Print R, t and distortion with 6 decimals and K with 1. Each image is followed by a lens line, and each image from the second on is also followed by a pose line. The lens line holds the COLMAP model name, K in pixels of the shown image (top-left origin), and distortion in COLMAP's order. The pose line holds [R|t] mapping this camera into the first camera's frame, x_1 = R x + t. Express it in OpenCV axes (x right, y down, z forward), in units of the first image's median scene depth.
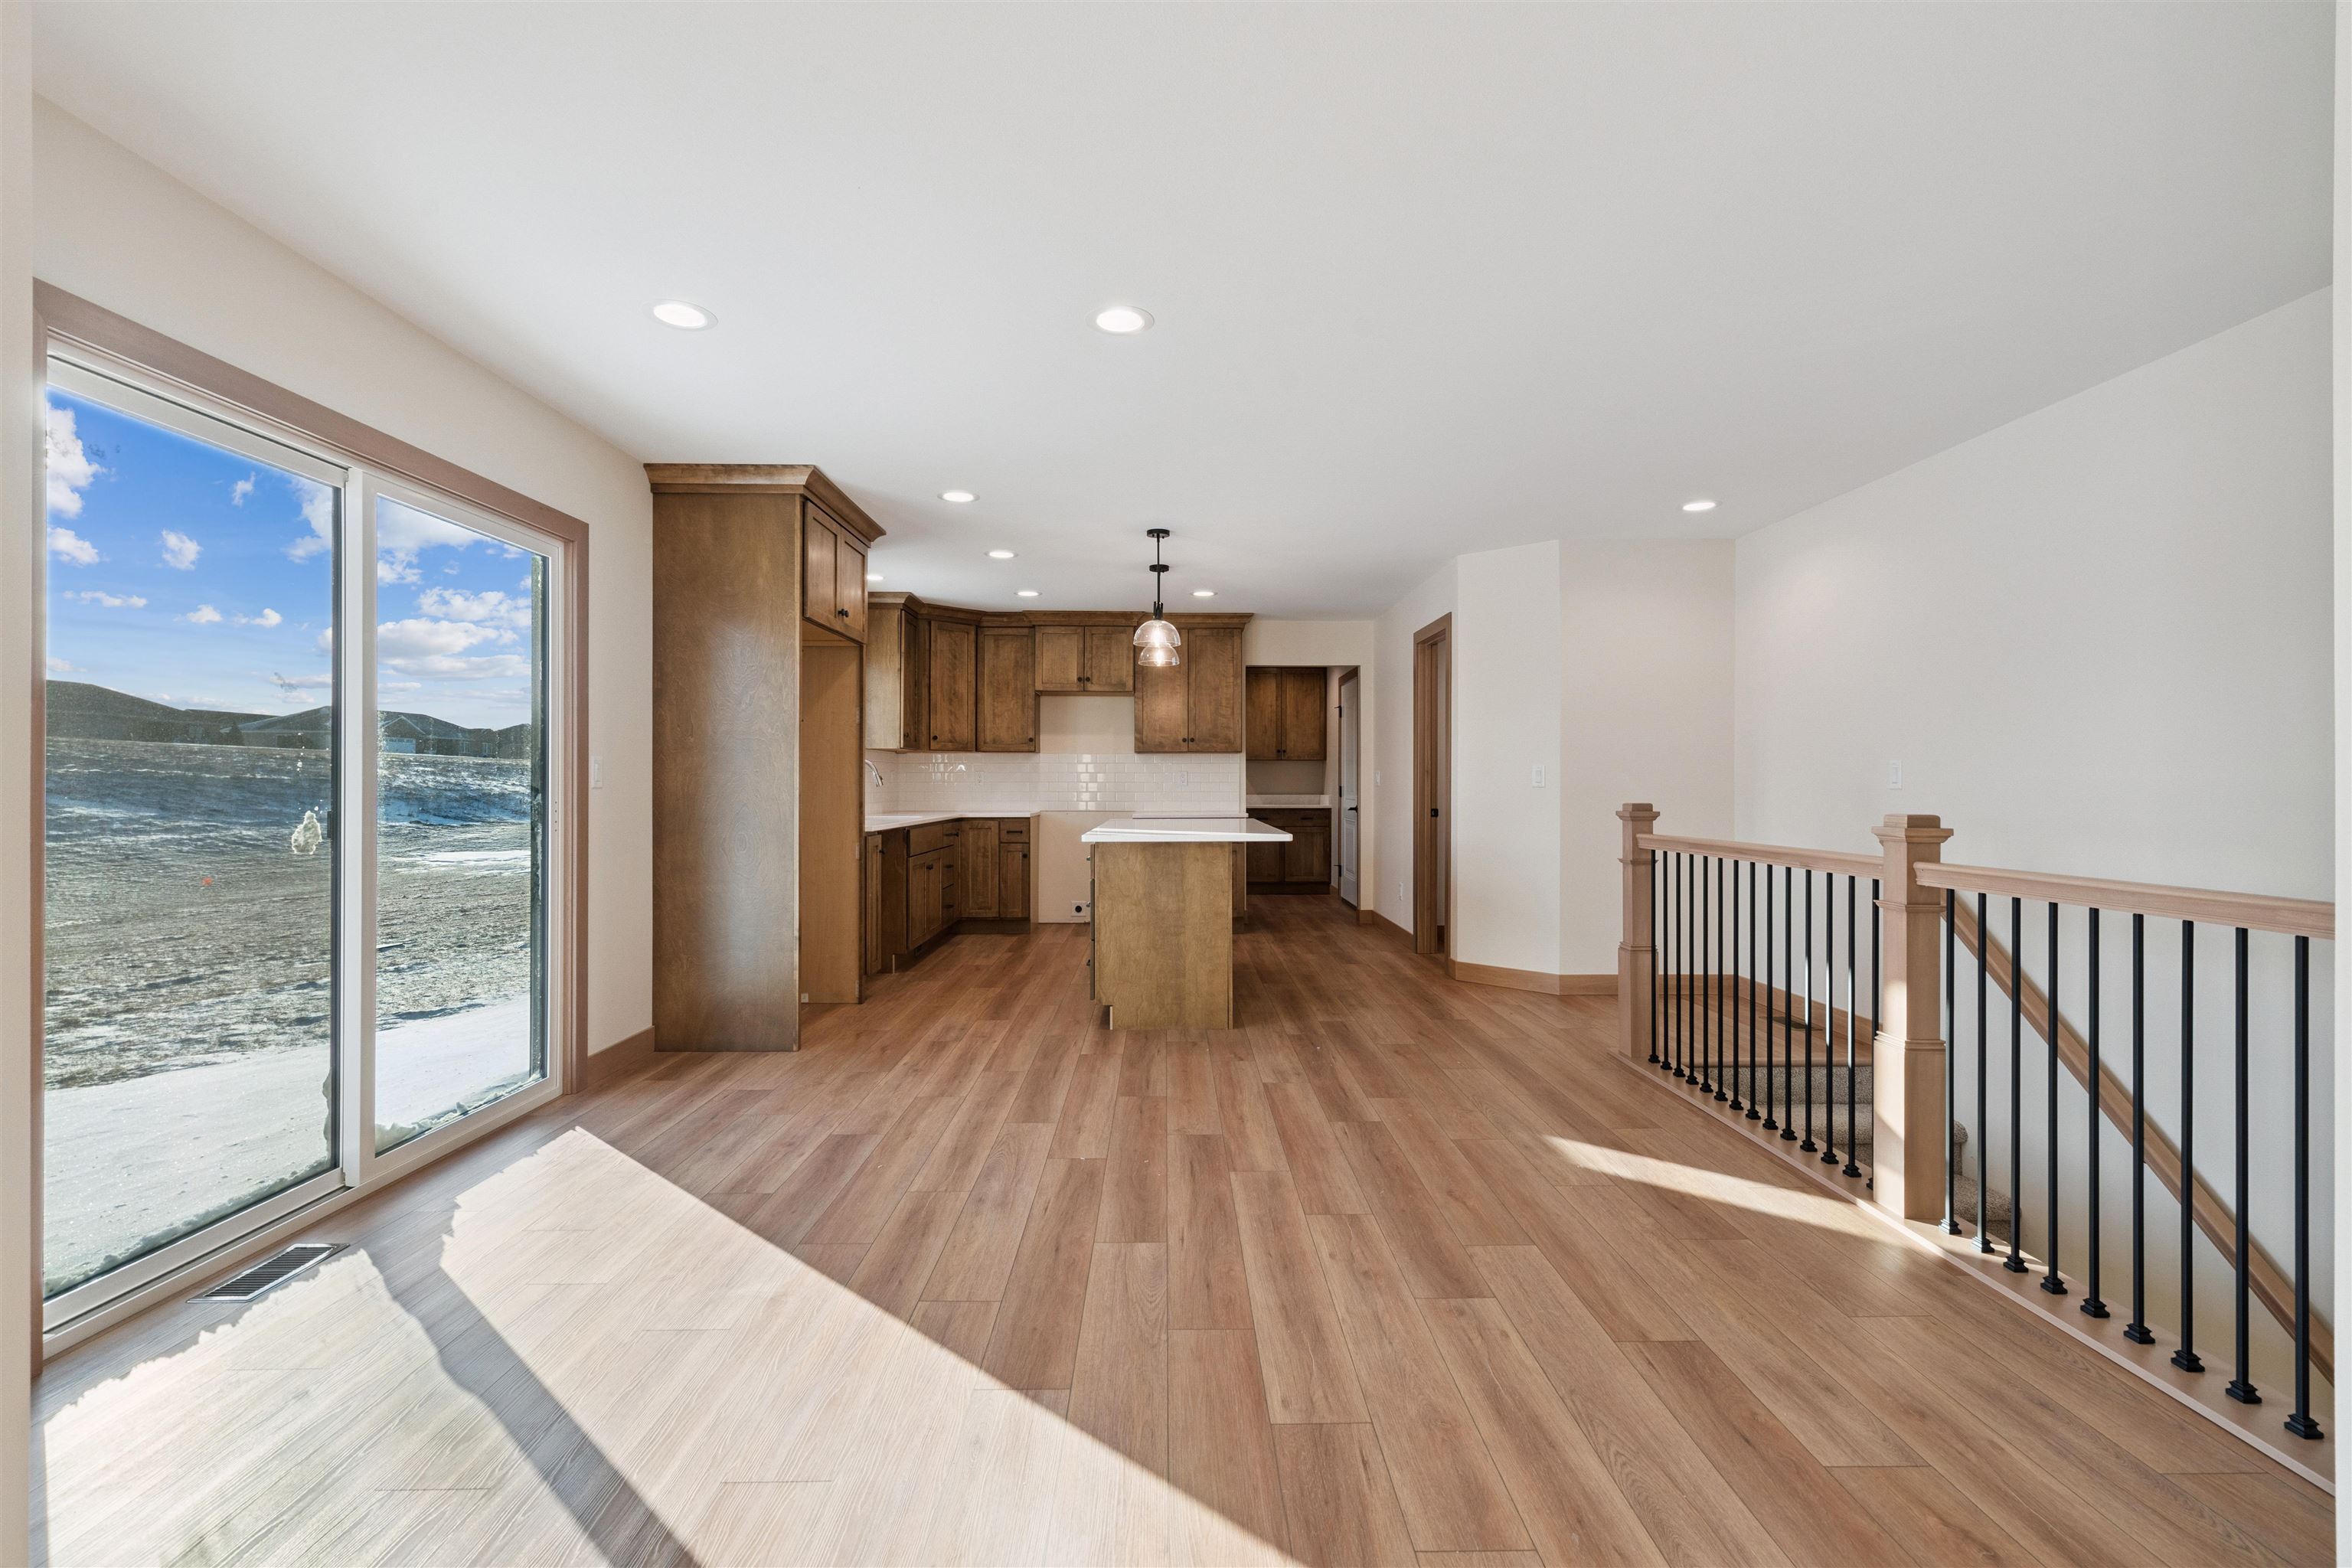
lens RADIAL K [[1056.7, 0, 1180.5], [0, 1056.7, 782.6], [0, 0, 1]] dist [-0.000193, 0.001271]
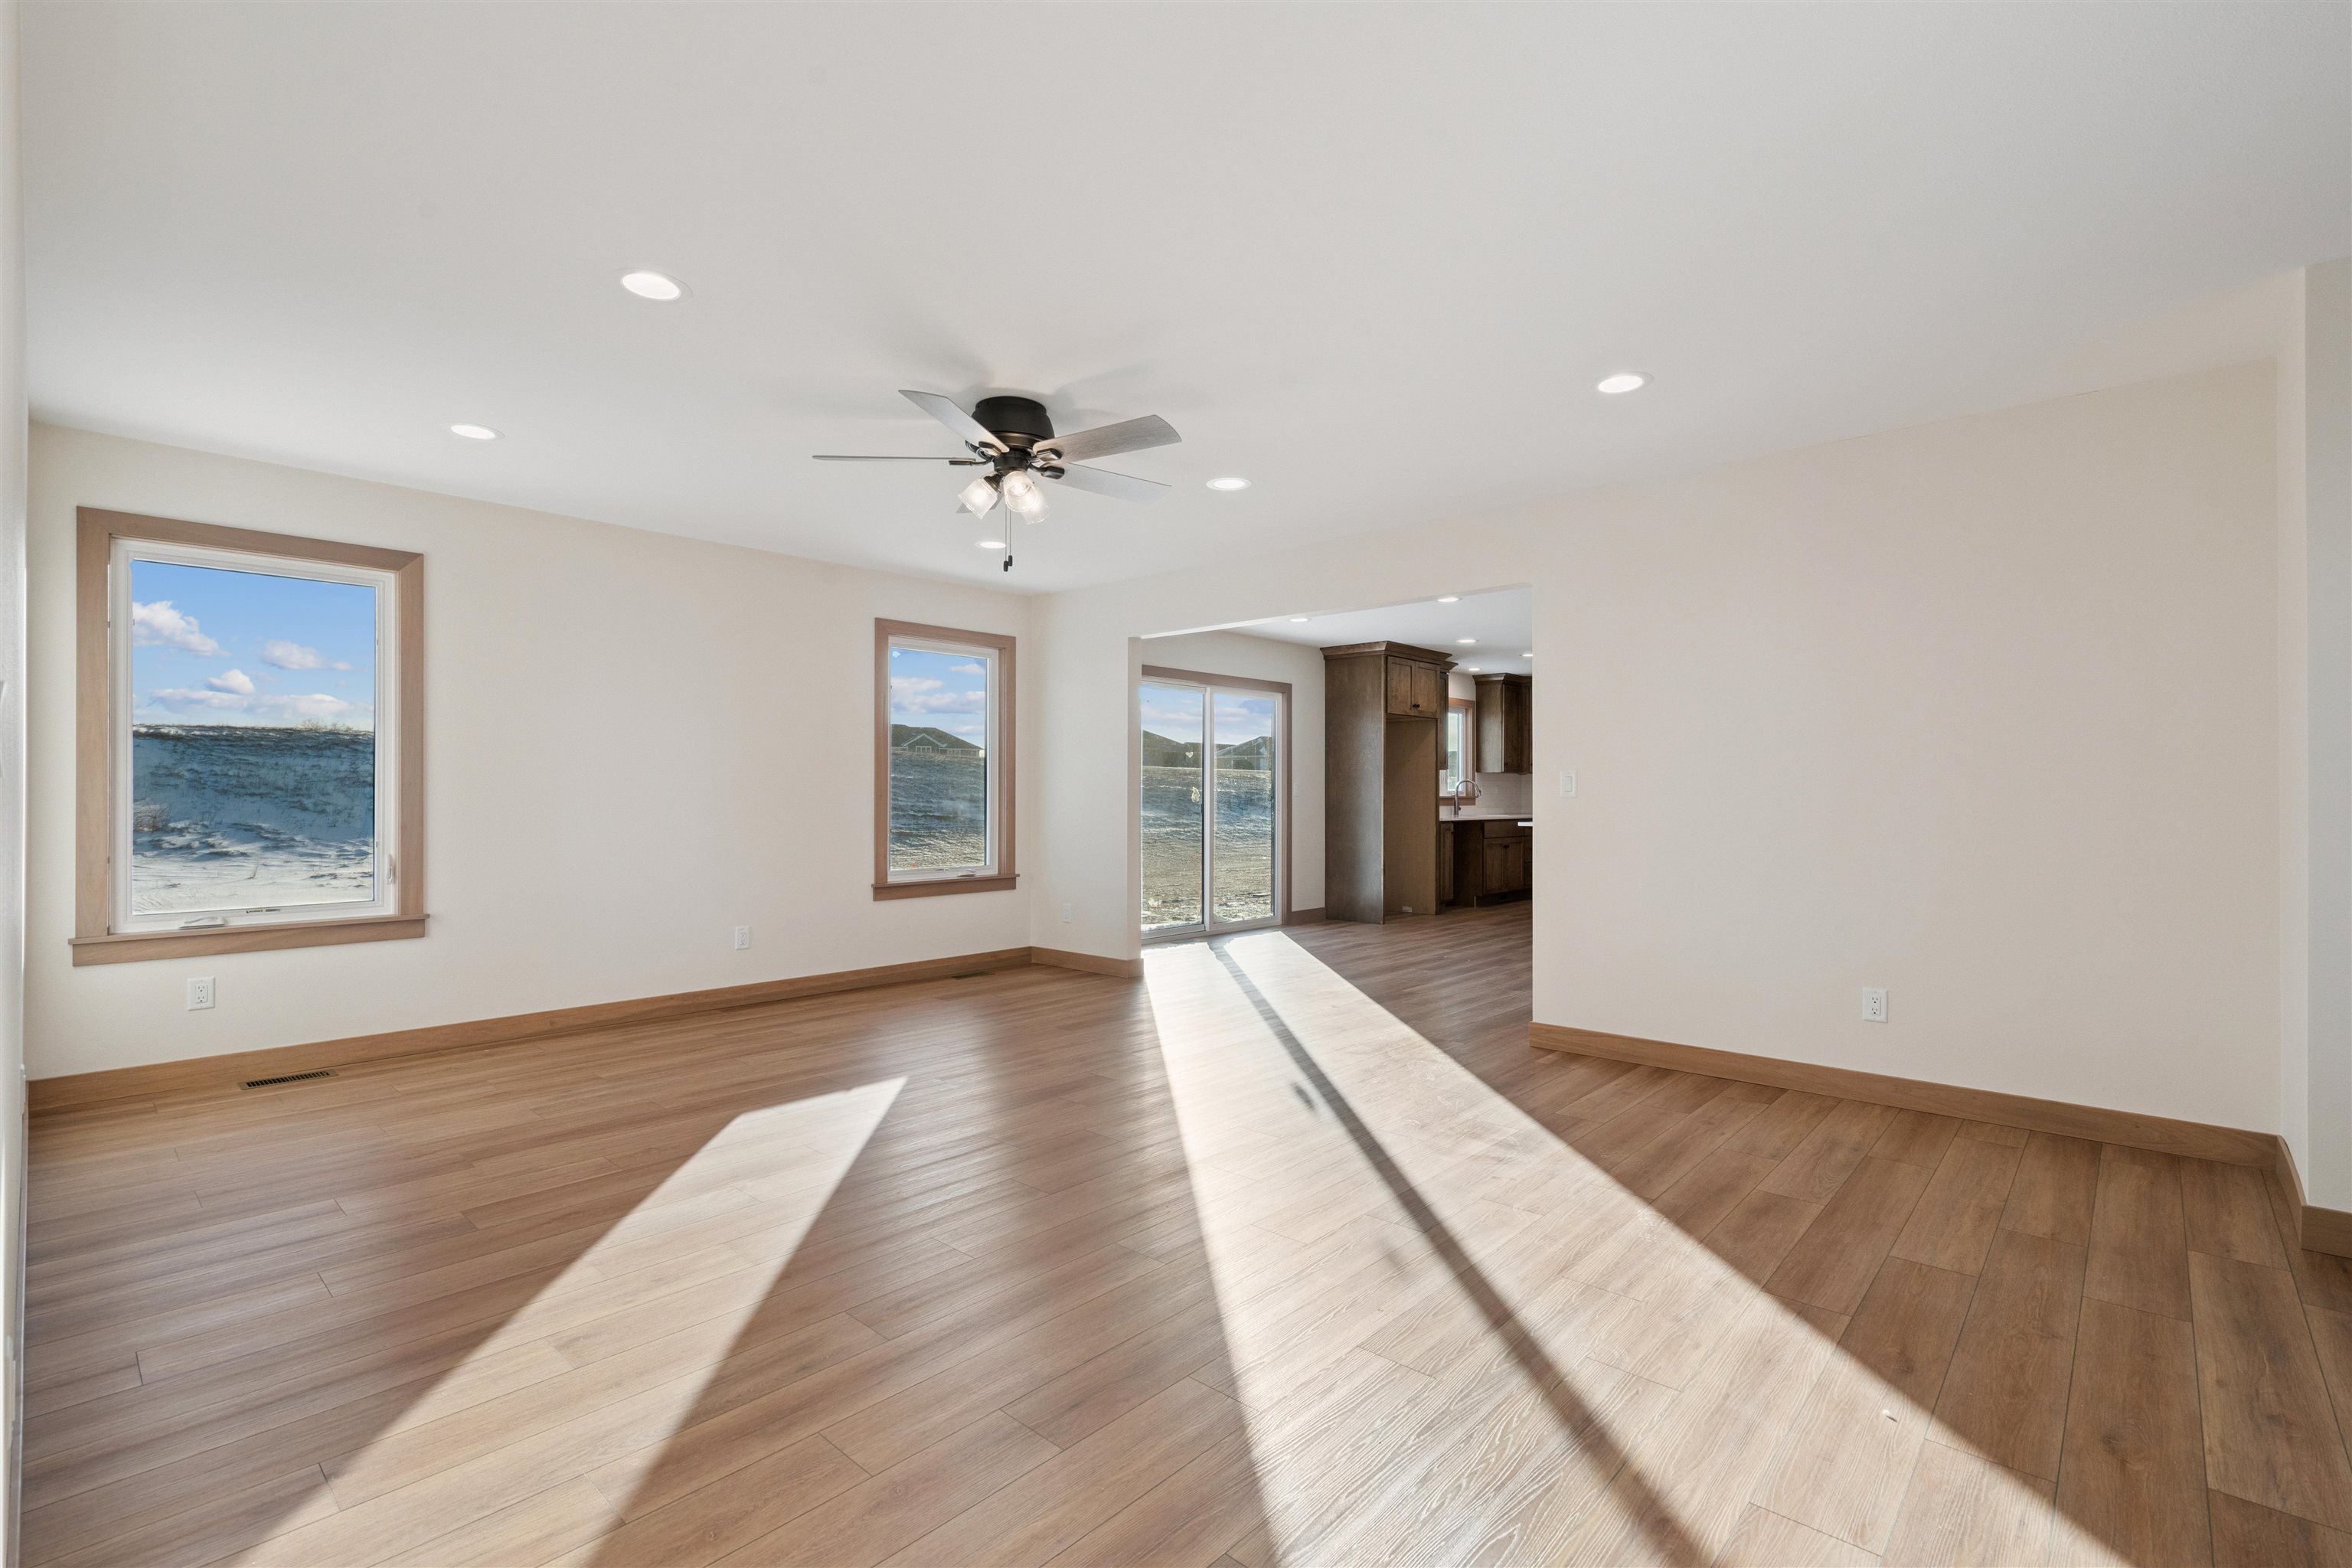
lens RADIAL K [[1056.7, 0, 1176.9], [0, 1056.7, 799.7], [0, 0, 1]] dist [-0.000193, 0.001271]
pose [[0.724135, 0.000689, -0.689658, 0.708220], [0.003058, 0.999986, 0.004210, 0.001426], [0.689651, -0.005158, 0.724123, -0.710643]]
